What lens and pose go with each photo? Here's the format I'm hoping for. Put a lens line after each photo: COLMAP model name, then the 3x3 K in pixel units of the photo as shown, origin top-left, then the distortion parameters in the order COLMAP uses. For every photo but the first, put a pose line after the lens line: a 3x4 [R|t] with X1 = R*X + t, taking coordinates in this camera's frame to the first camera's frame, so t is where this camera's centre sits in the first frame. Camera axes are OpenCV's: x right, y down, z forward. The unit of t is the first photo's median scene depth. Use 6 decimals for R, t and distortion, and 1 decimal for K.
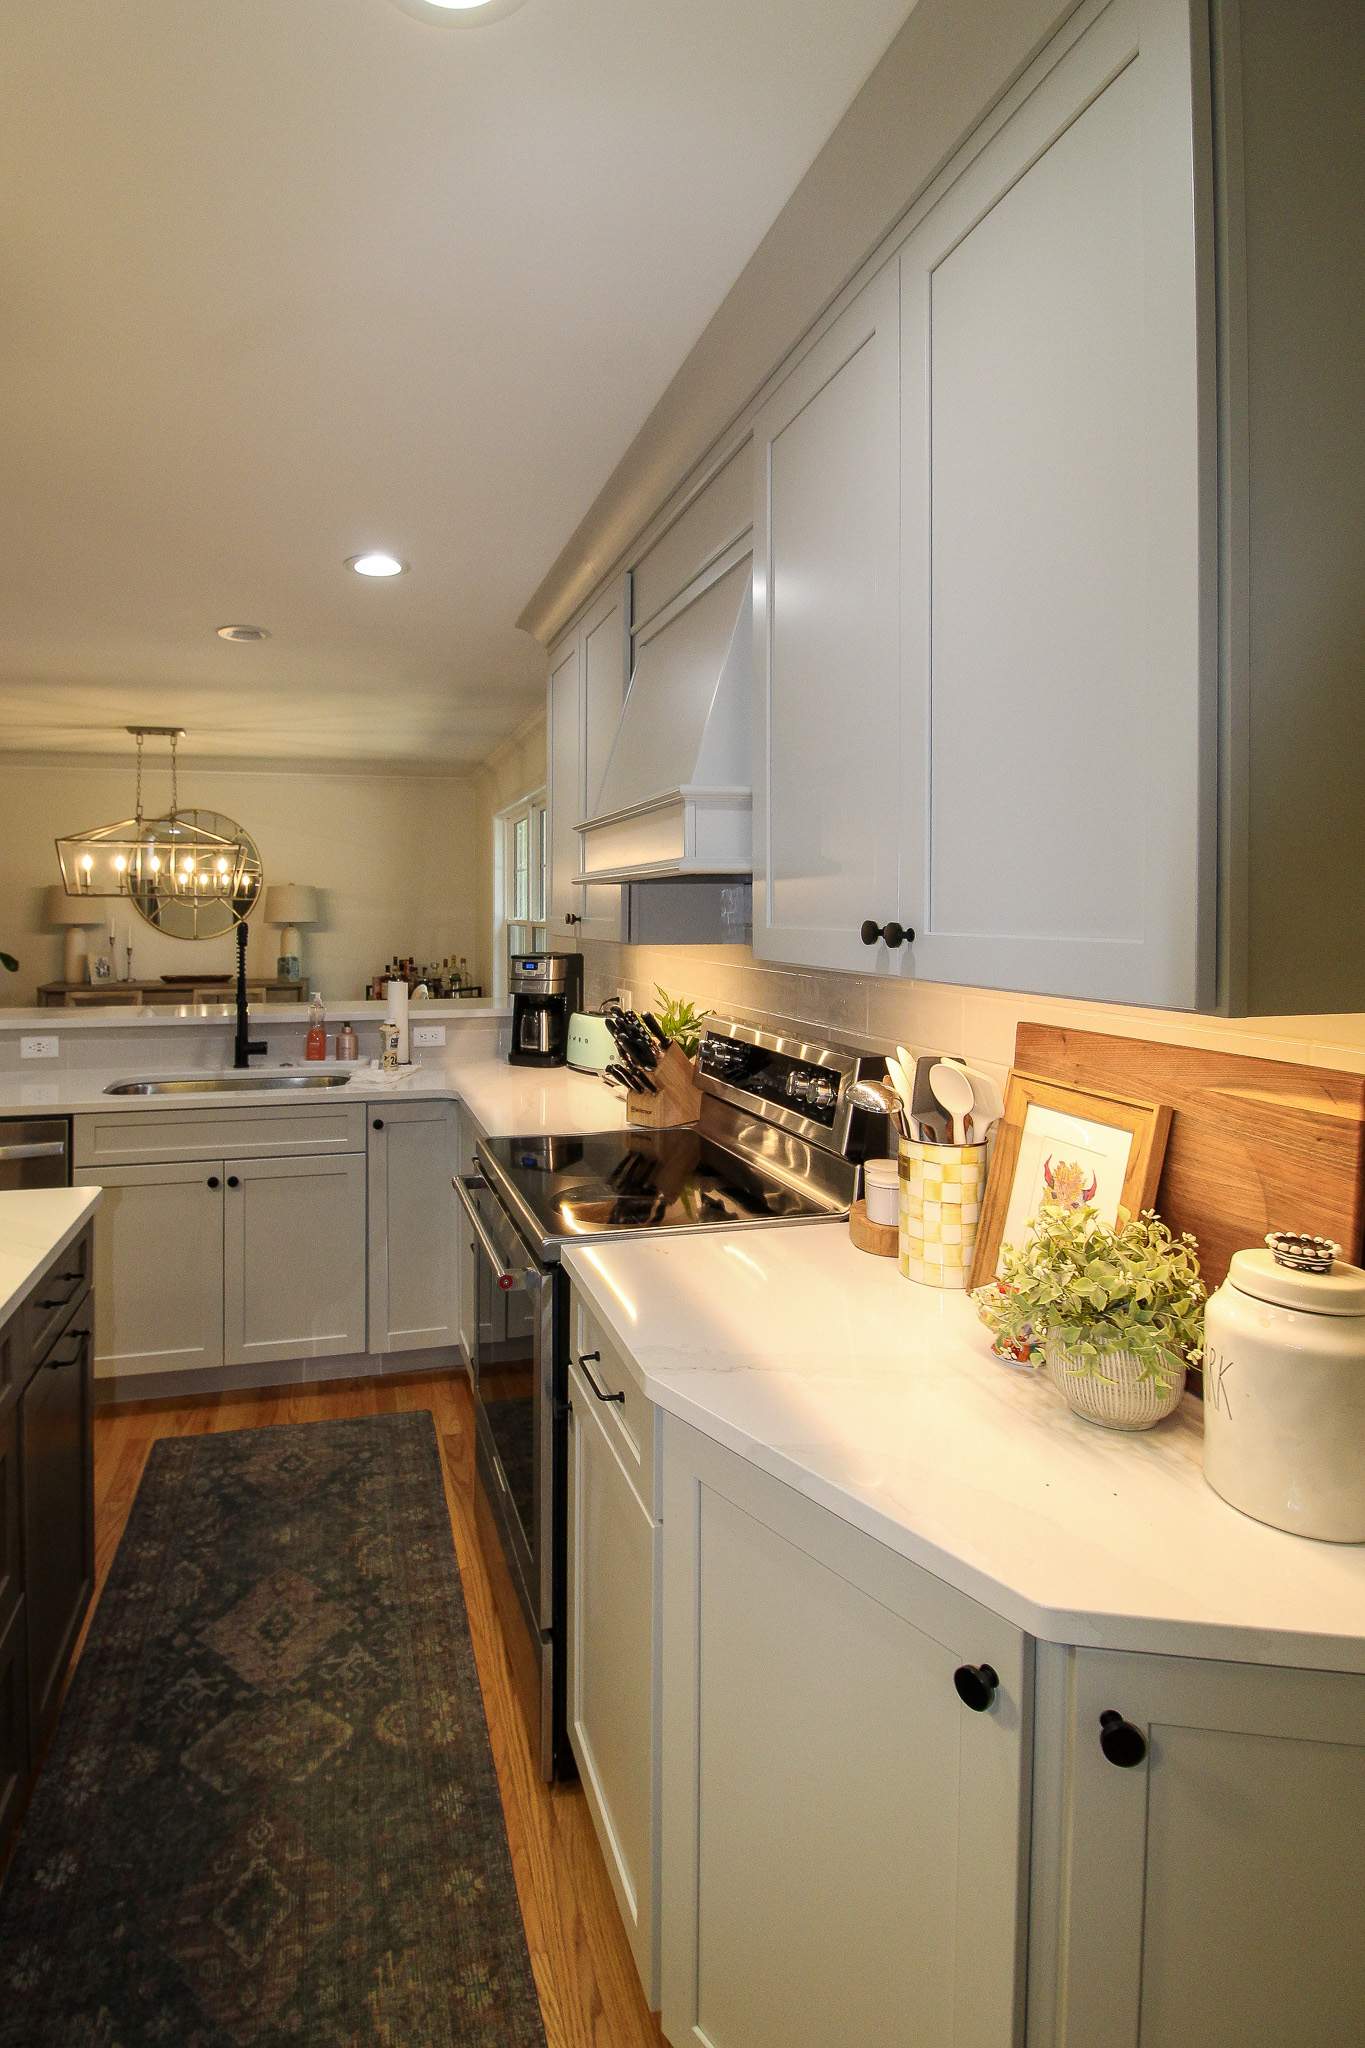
lens RADIAL K [[1007.2, 0, 540.8], [0, 1007.2, 914.5], [0, 0, 1]] dist [-0.001457, -0.012074]
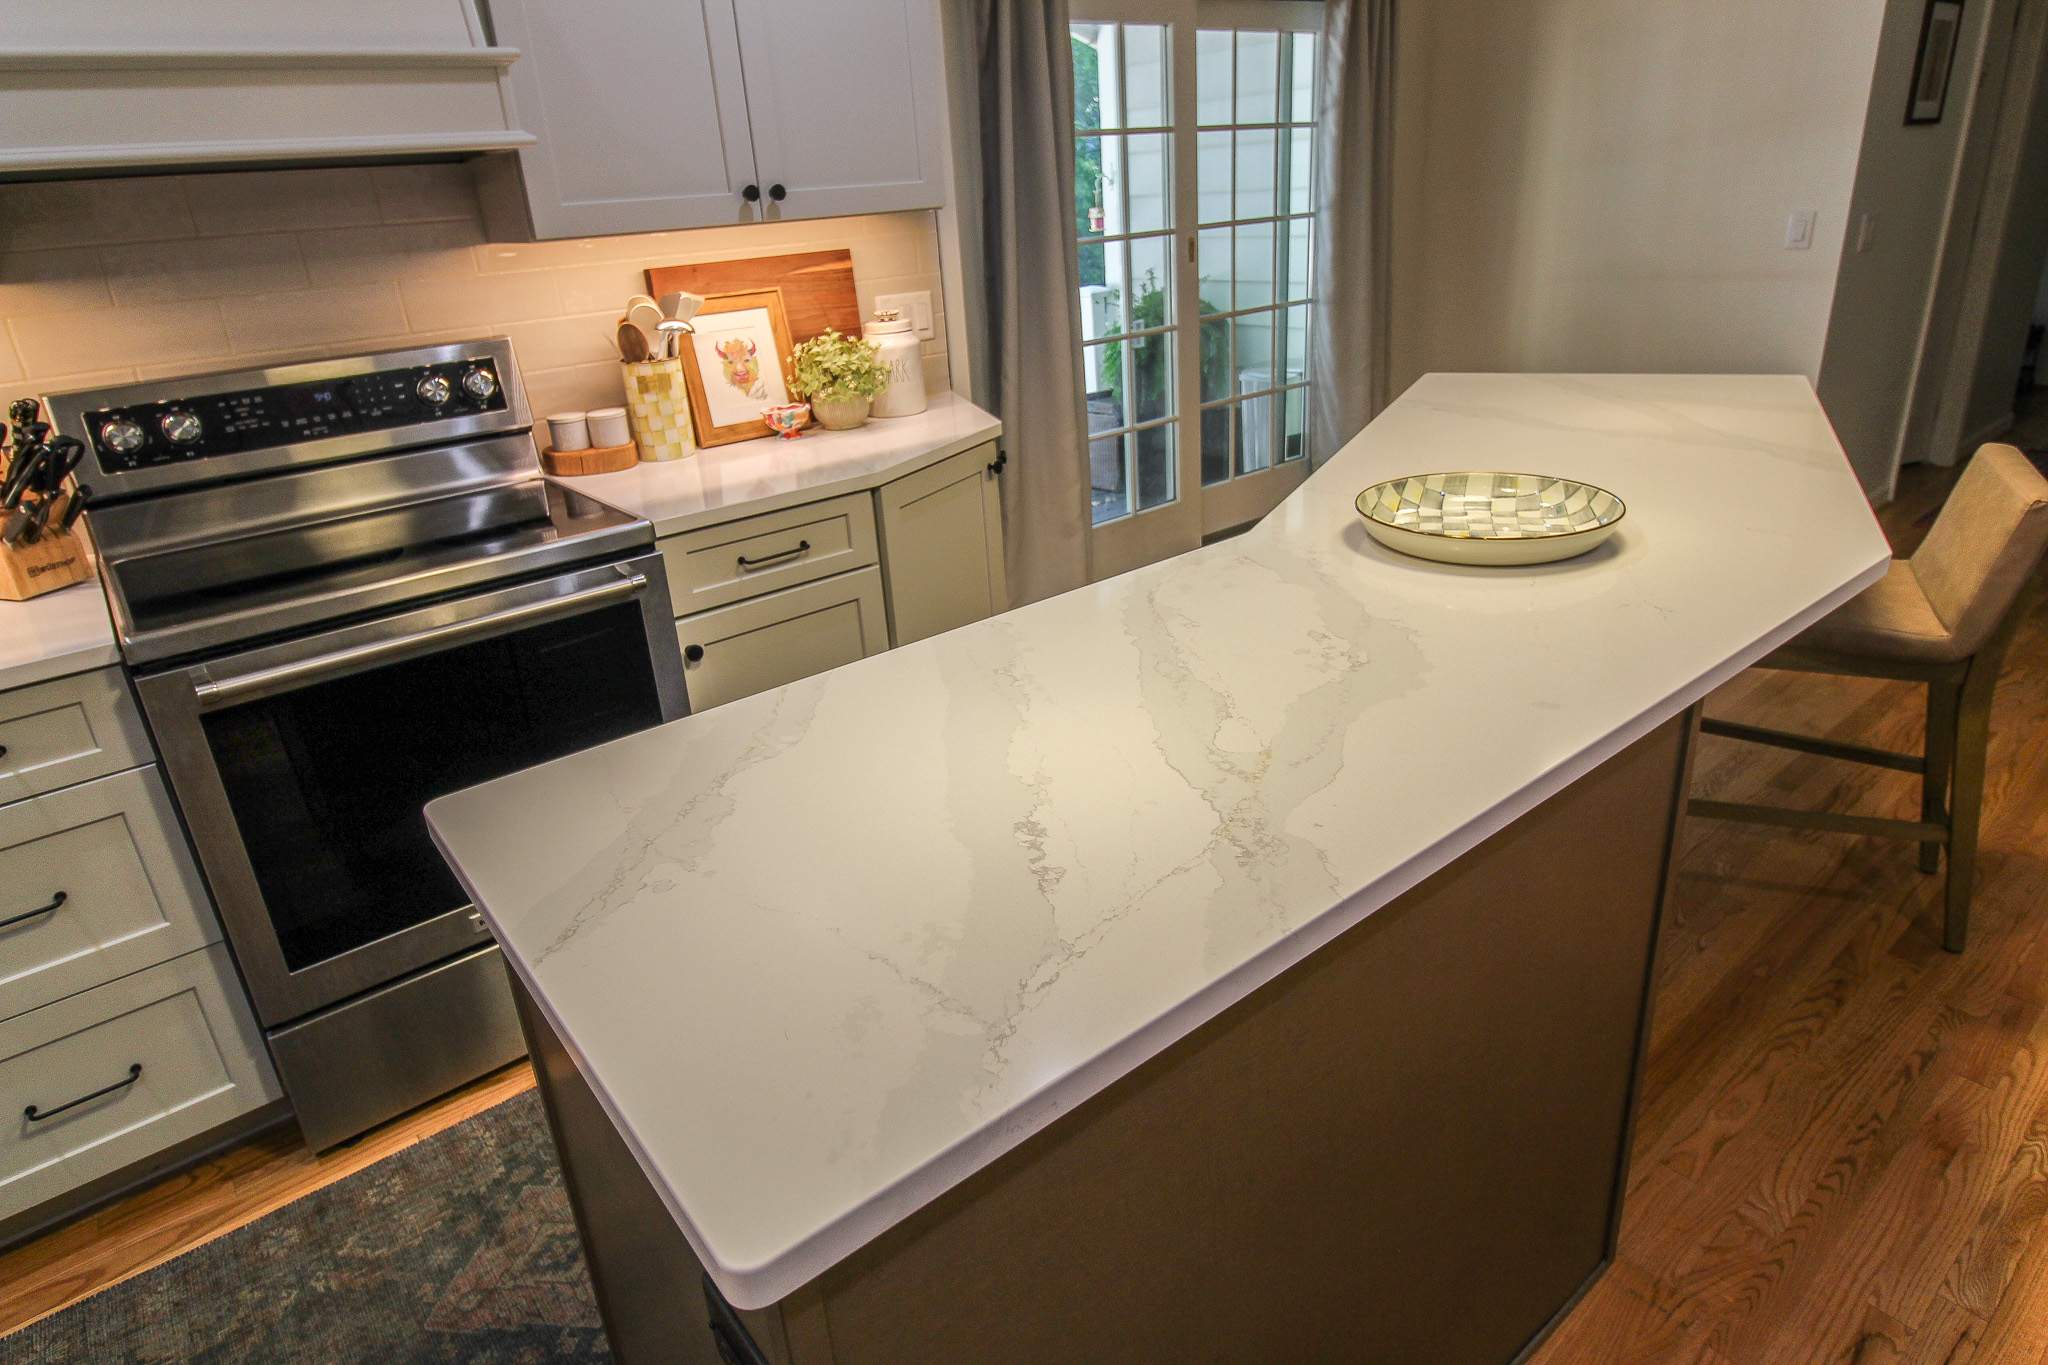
lens RADIAL K [[1181.9, 0, 999.6], [0, 1181.9, 667.8], [0, 0, 1]] dist [-0.001850, -0.001077]
pose [[-0.457828, -0.306375, 0.834582, -0.679252], [0.070035, 0.923399, 0.377399, 0.014920], [-0.886278, 0.231234, -0.401301, 0.666115]]
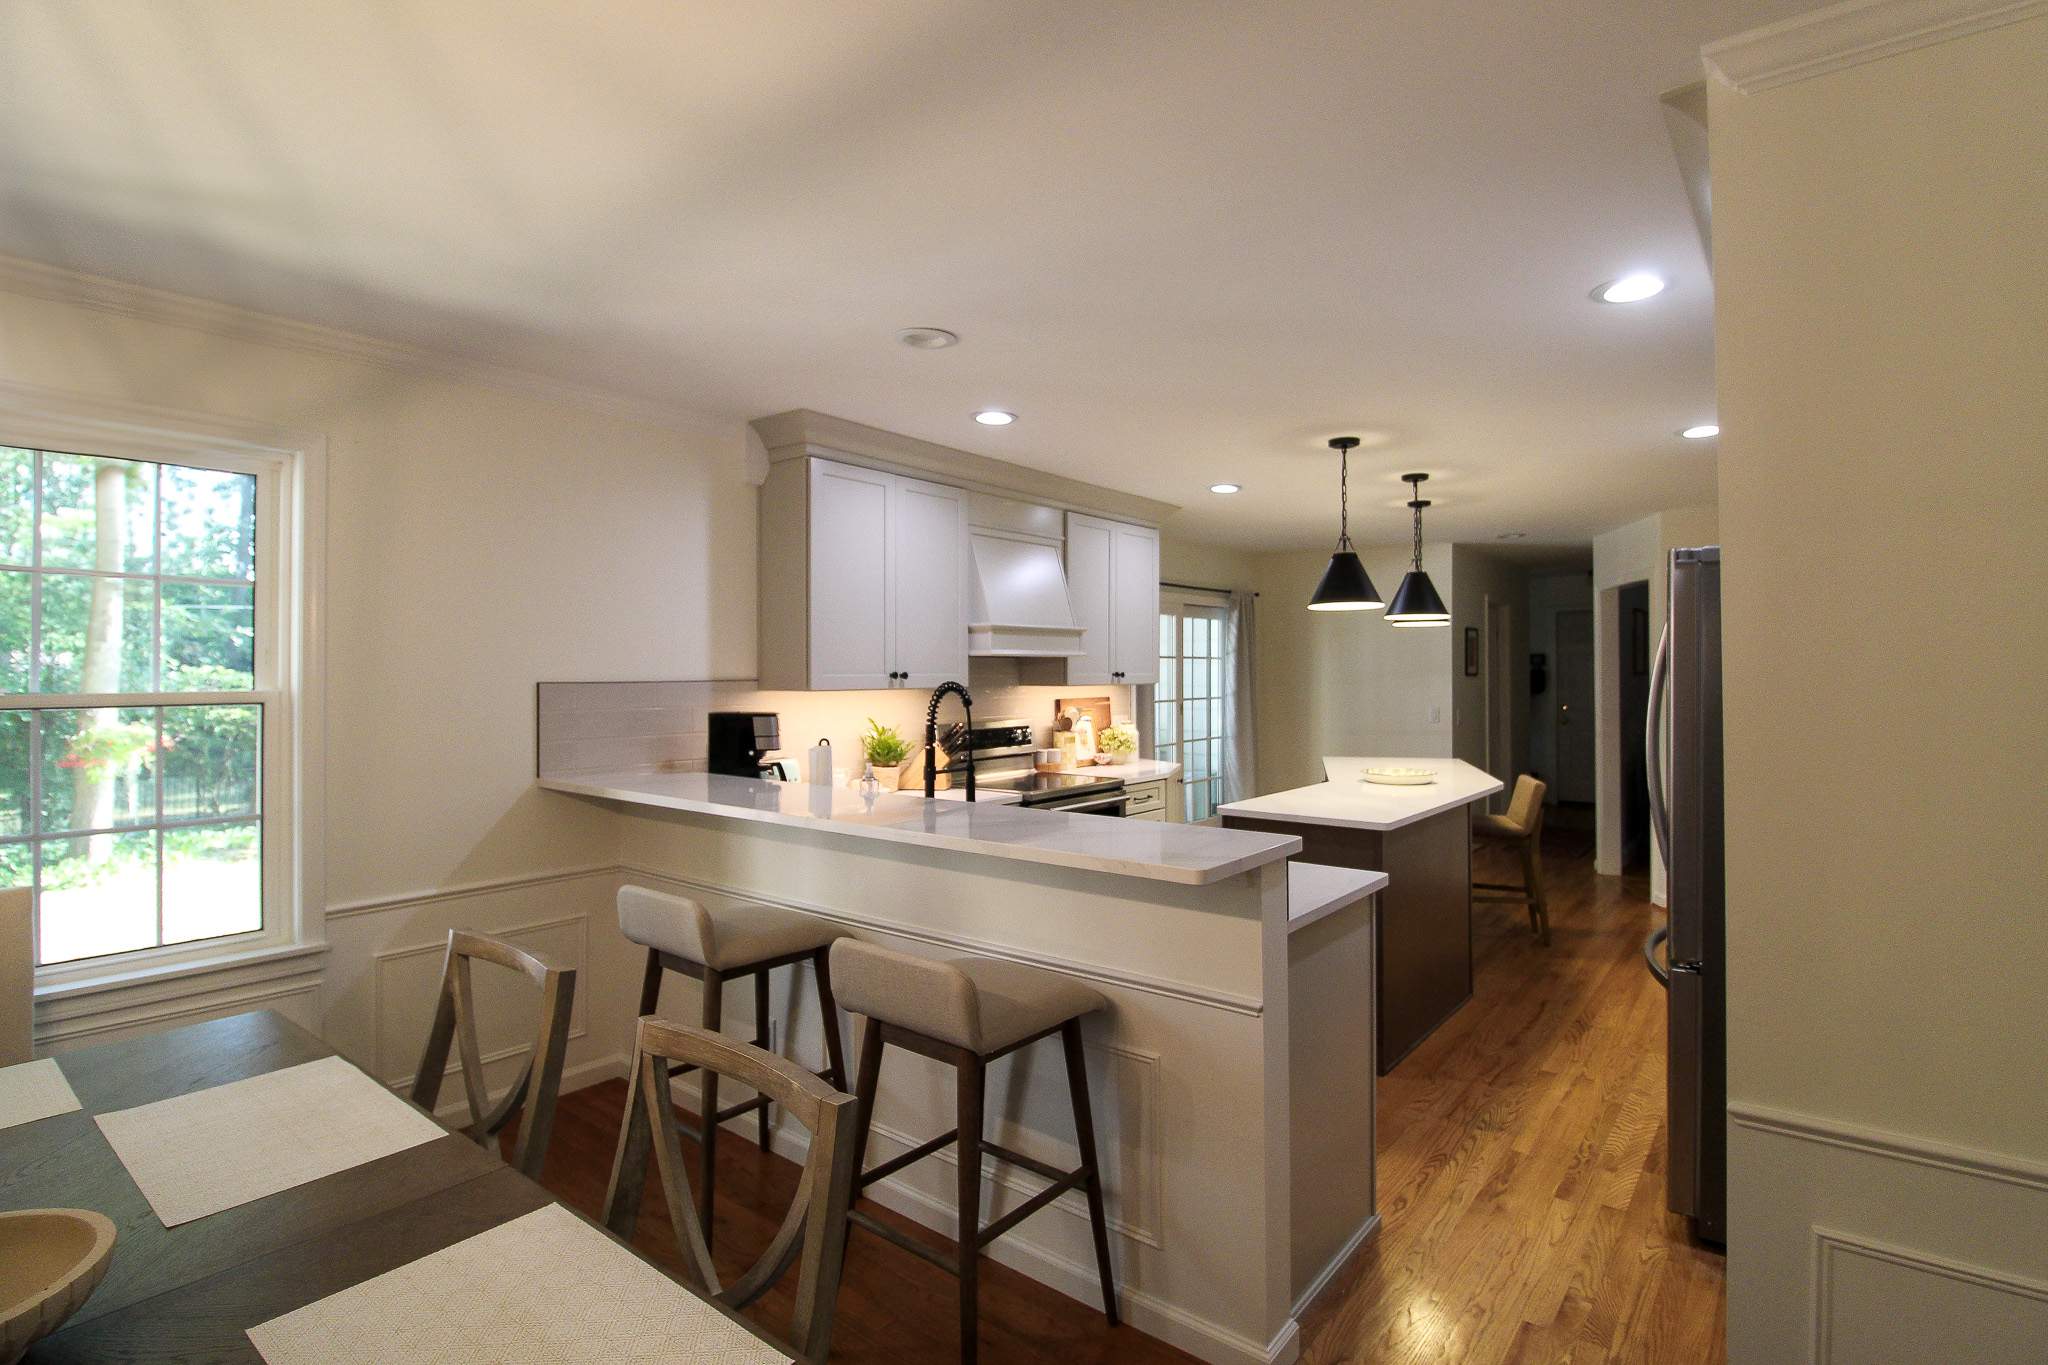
lens RADIAL K [[1006.3, 0, 1019.8], [0, 1006.3, 673.4], [0, 0, 1]] dist [-0.001411, -0.000076]
pose [[-0.641967, 0.001691, 0.766731, -1.157224], [0.007568, 0.999963, 0.004131, -0.002490], [-0.766695, 0.008455, -0.641956, 1.740782]]
